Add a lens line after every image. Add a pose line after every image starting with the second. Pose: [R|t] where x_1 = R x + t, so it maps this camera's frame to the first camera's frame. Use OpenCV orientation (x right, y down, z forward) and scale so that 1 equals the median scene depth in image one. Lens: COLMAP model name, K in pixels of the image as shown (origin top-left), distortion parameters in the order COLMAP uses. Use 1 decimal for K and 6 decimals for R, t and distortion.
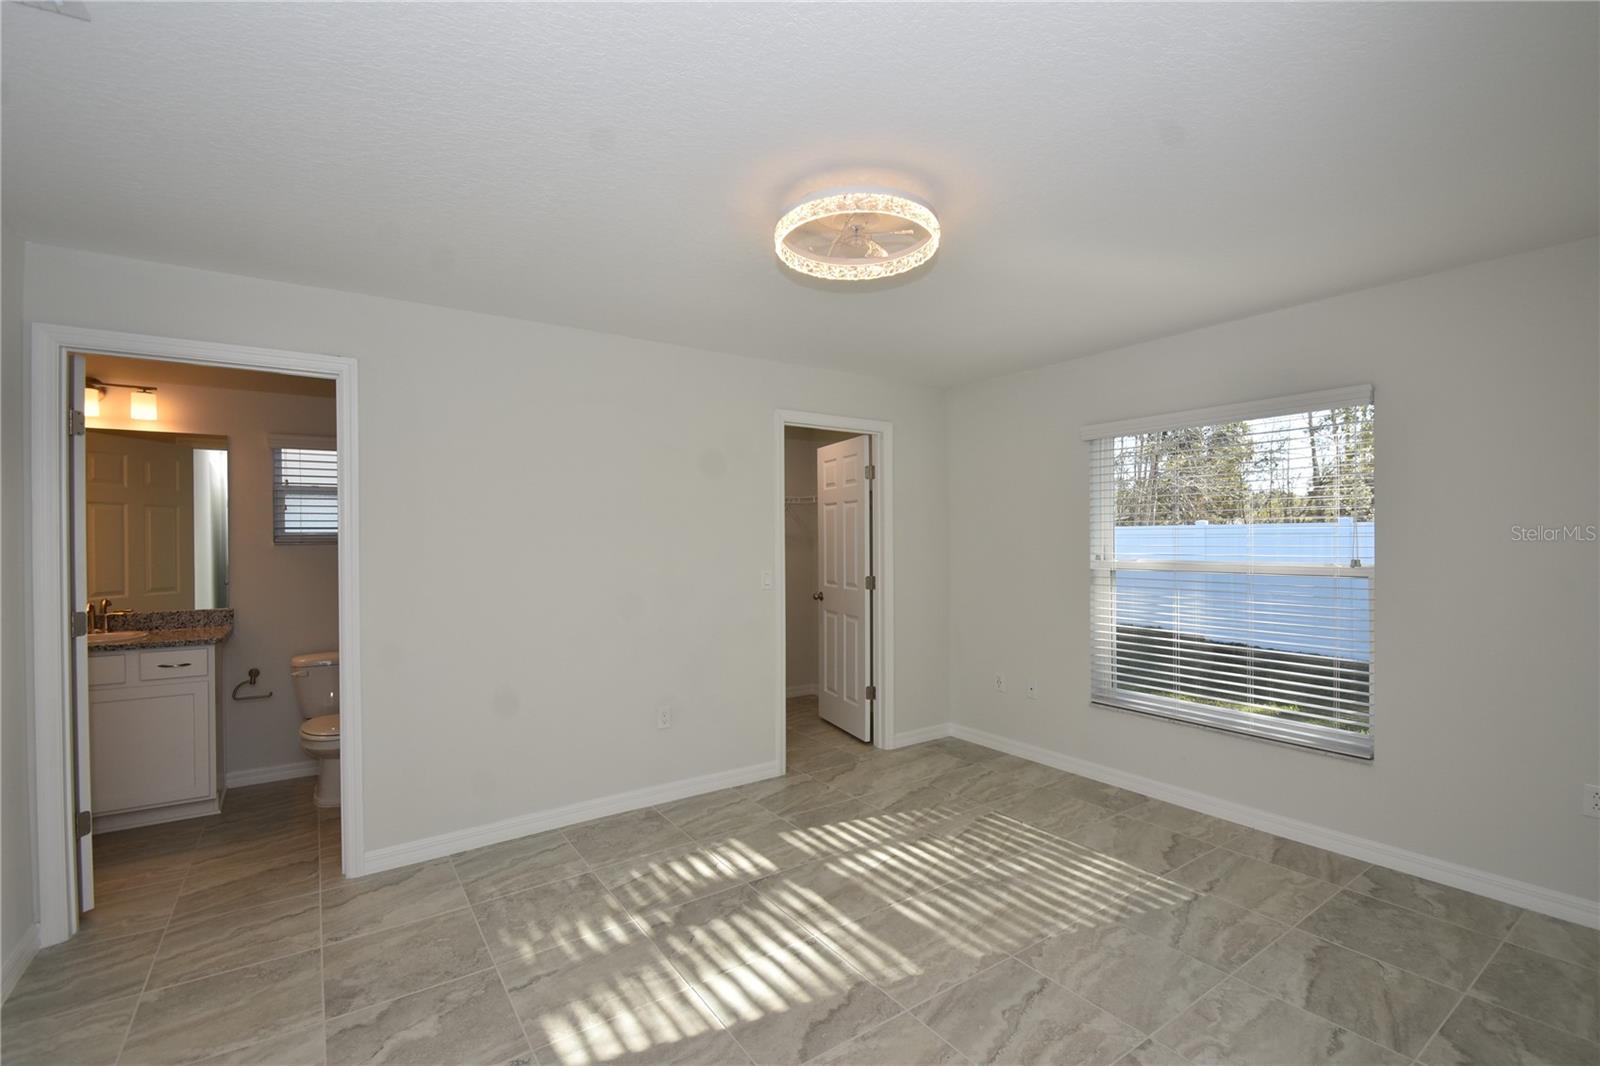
lens RADIAL K [[701.6, 0, 800.4], [0, 701.6, 535.7], [0, 0, 1]] dist [0.009308, -0.010150]
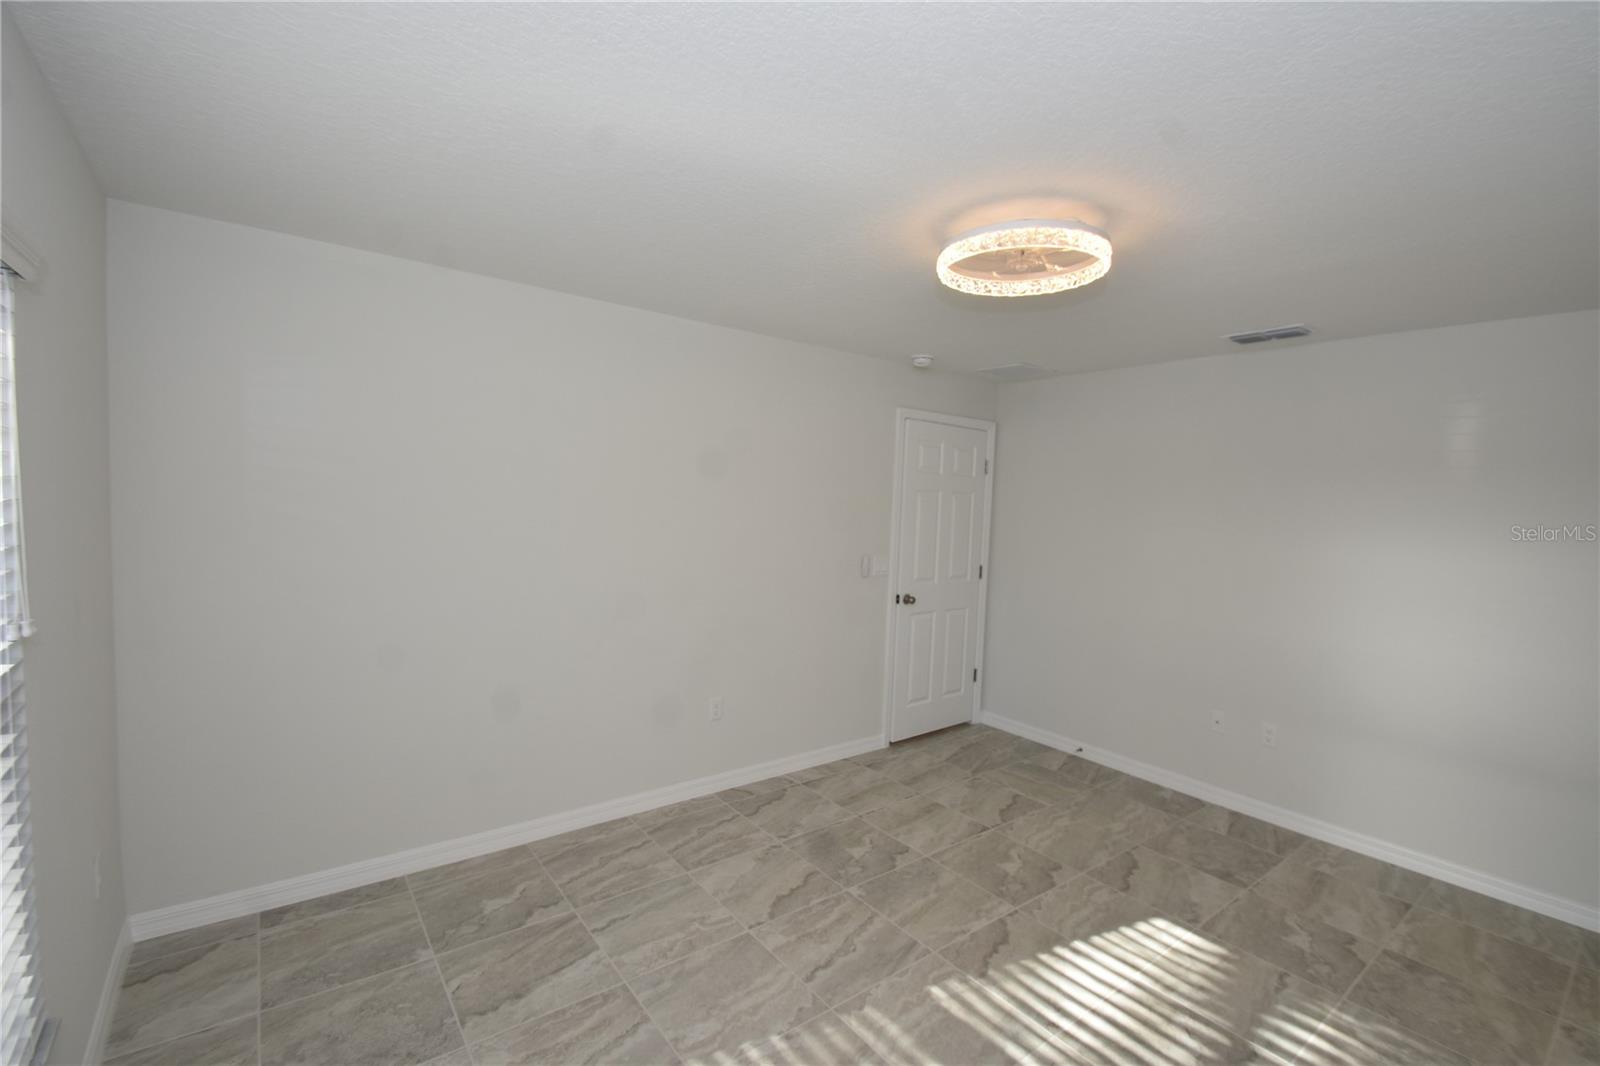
lens RADIAL K [[701.6, 0, 796.9], [0, 701.6, 535.5], [0, 0, 1]] dist [0.009308, -0.010150]
pose [[-0.998283, -0.029631, -0.050530, 0.433635], [-0.032356, 0.998017, 0.053992, -0.081234], [0.048830, 0.055534, -0.997262, 1.990208]]
